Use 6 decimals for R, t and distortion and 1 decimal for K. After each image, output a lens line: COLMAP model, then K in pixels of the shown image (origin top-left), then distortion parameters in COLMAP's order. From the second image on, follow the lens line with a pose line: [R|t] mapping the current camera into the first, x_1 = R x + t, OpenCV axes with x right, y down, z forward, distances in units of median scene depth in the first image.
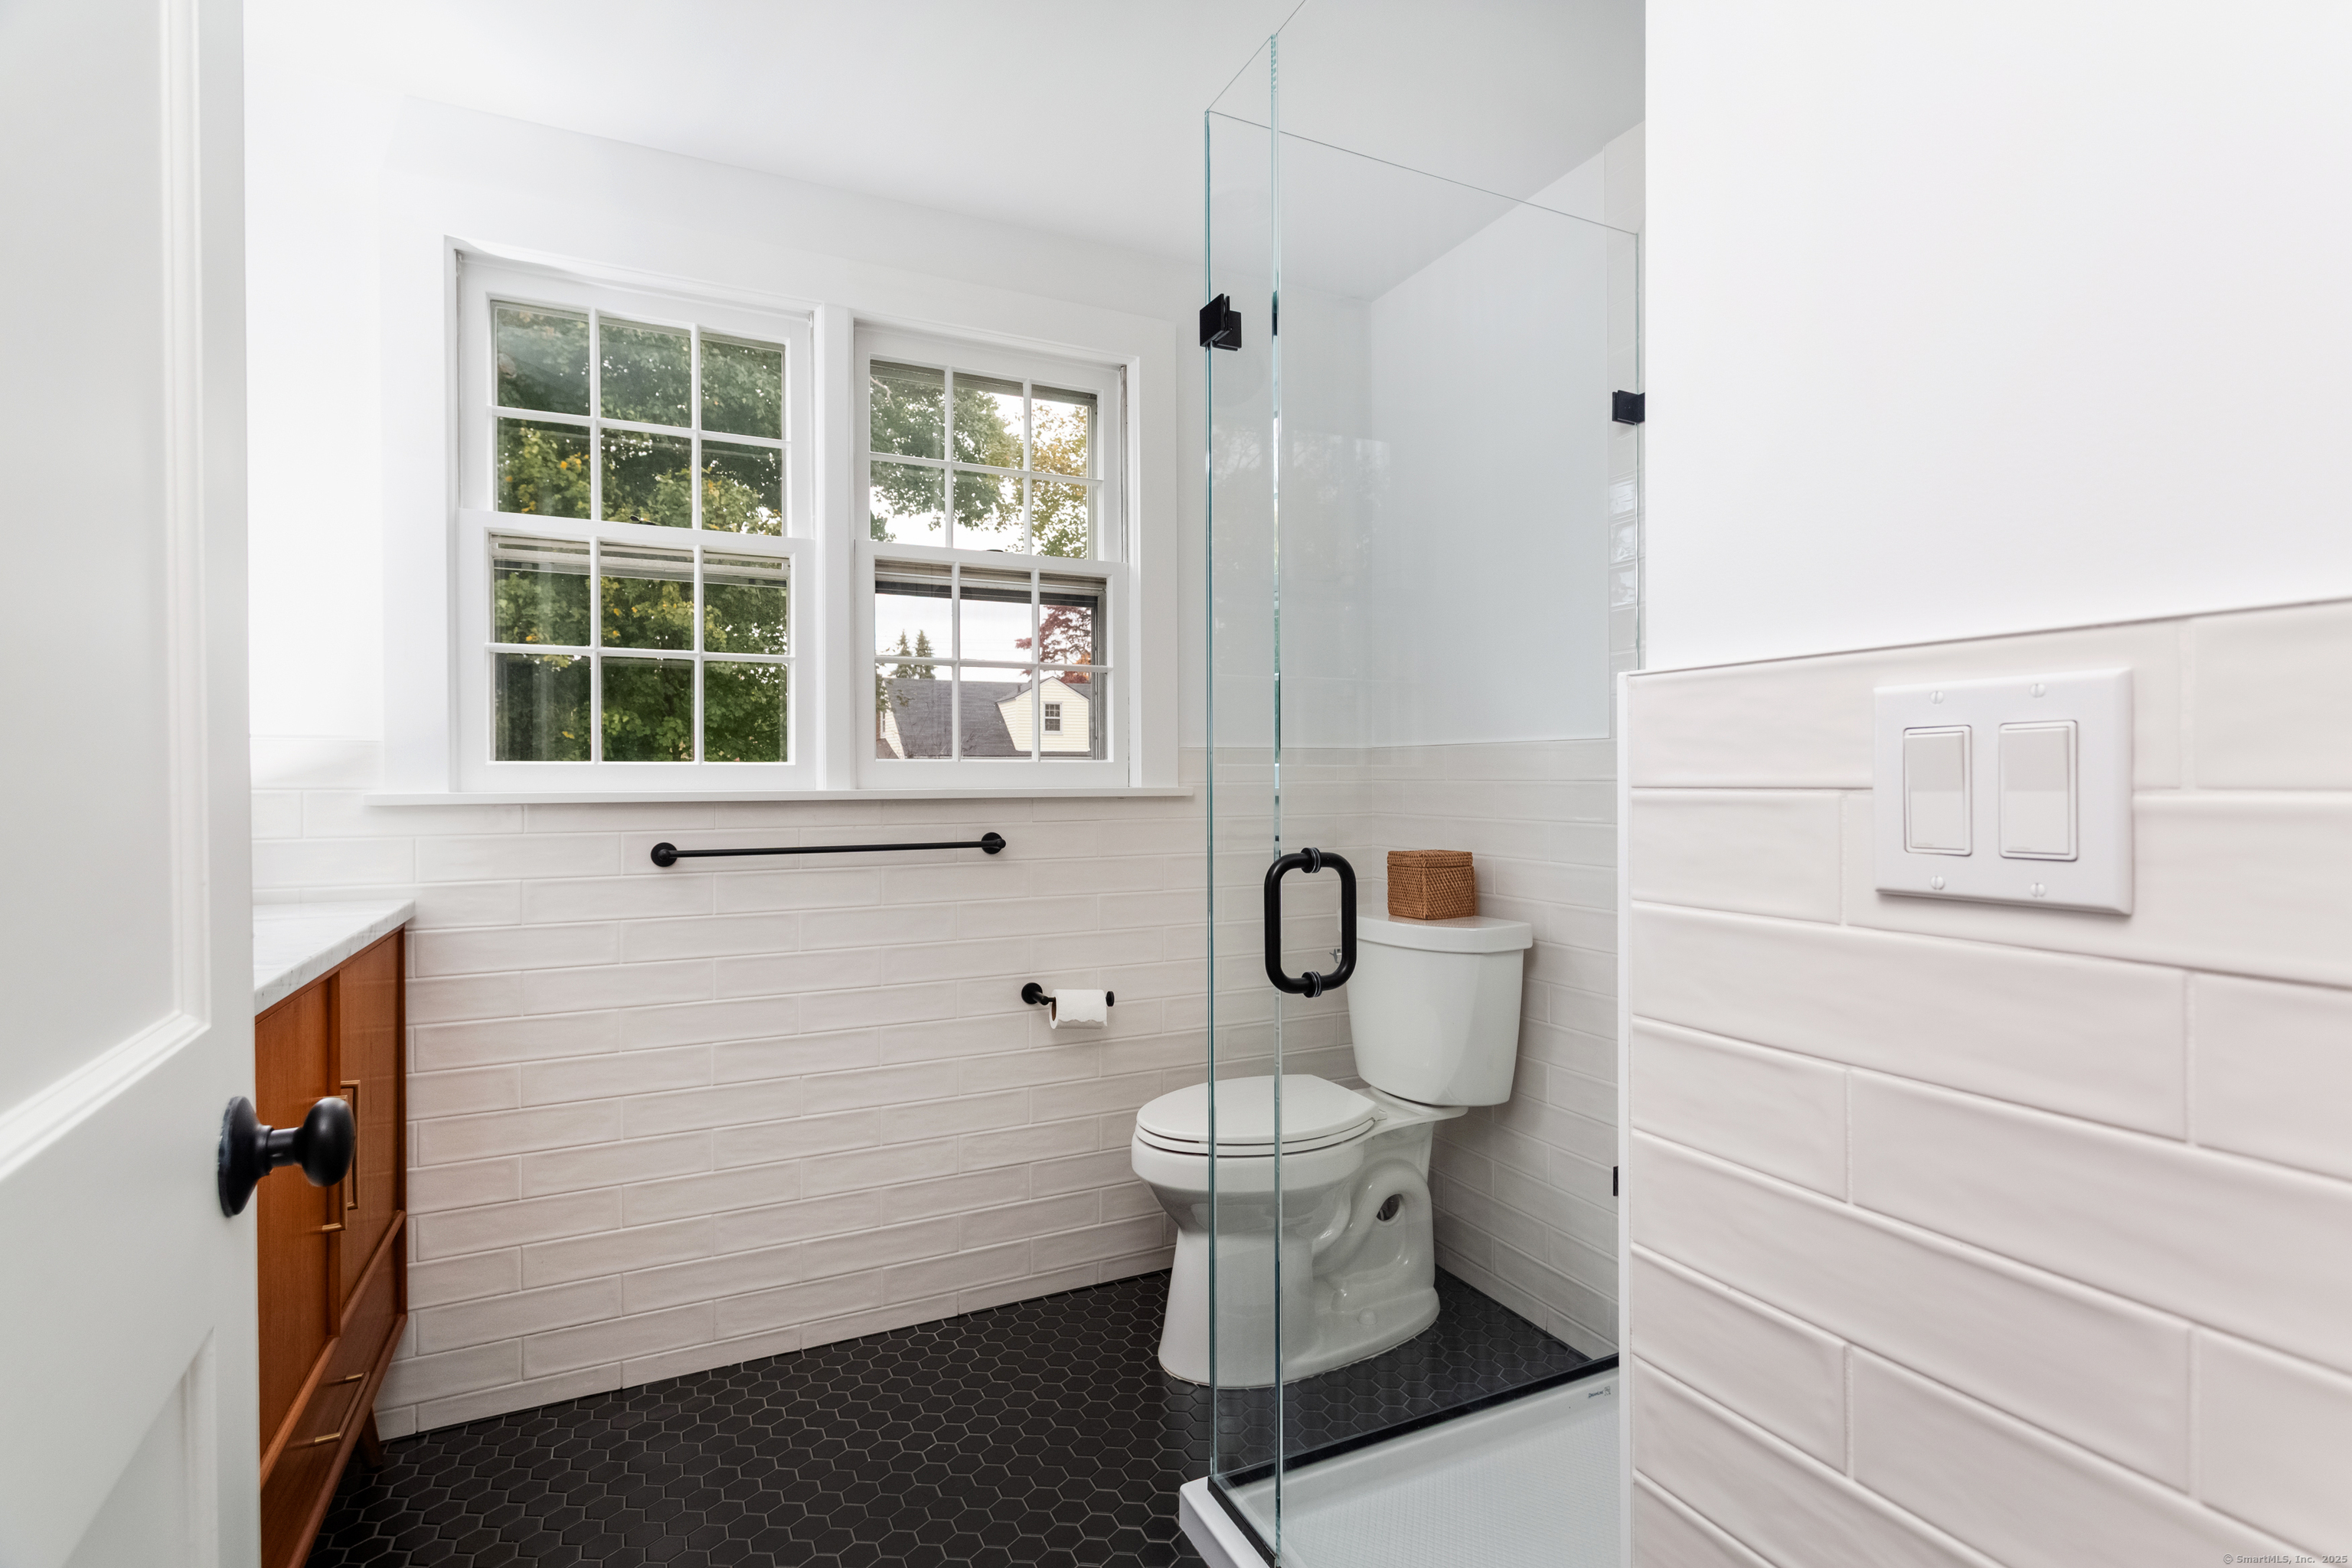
lens RADIAL K [[1110.0, 0, 1171.0], [0, 1110.0, 782.3], [0, 0, 1]] dist [-0.001433, 0.006618]
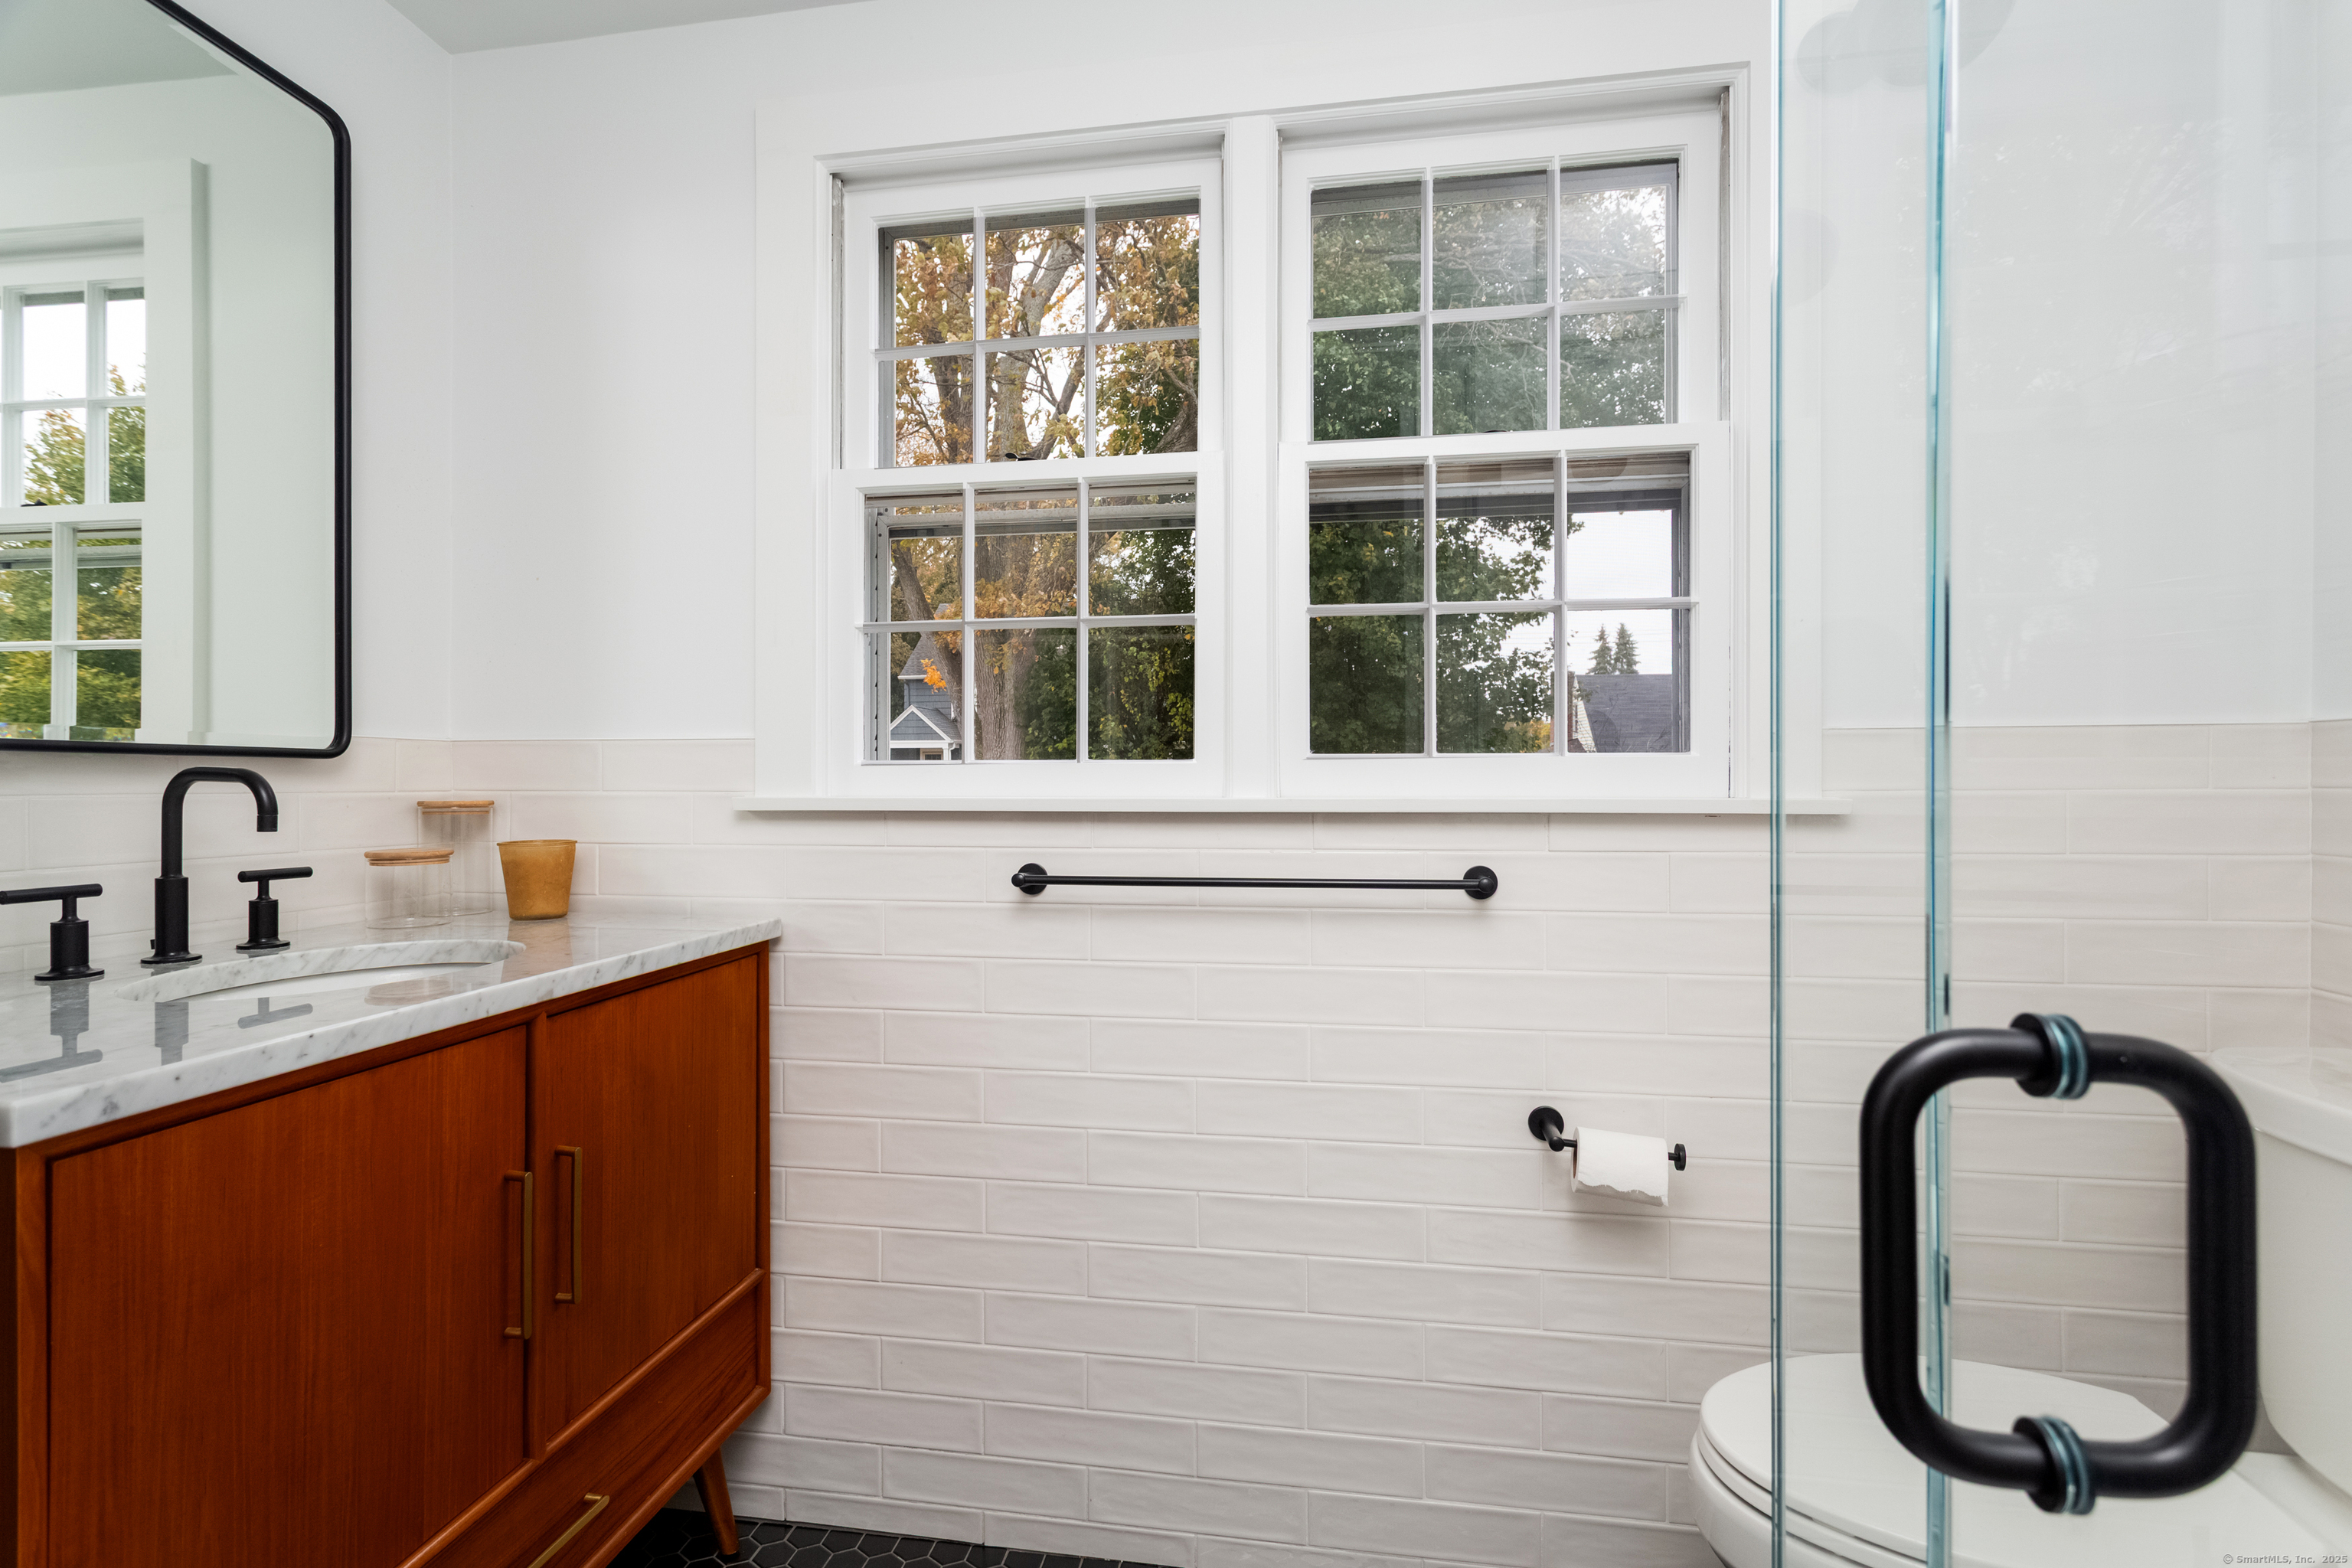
lens RADIAL K [[1110.0, 0, 1171.0], [0, 1110.0, 782.3], [0, 0, 1]] dist [-0.001433, 0.006618]
pose [[0.820724, 0.005920, -0.571294, 0.069643], [-0.006795, 0.999977, 0.000602, -0.004295], [0.571284, 0.003388, 0.820746, 0.413498]]
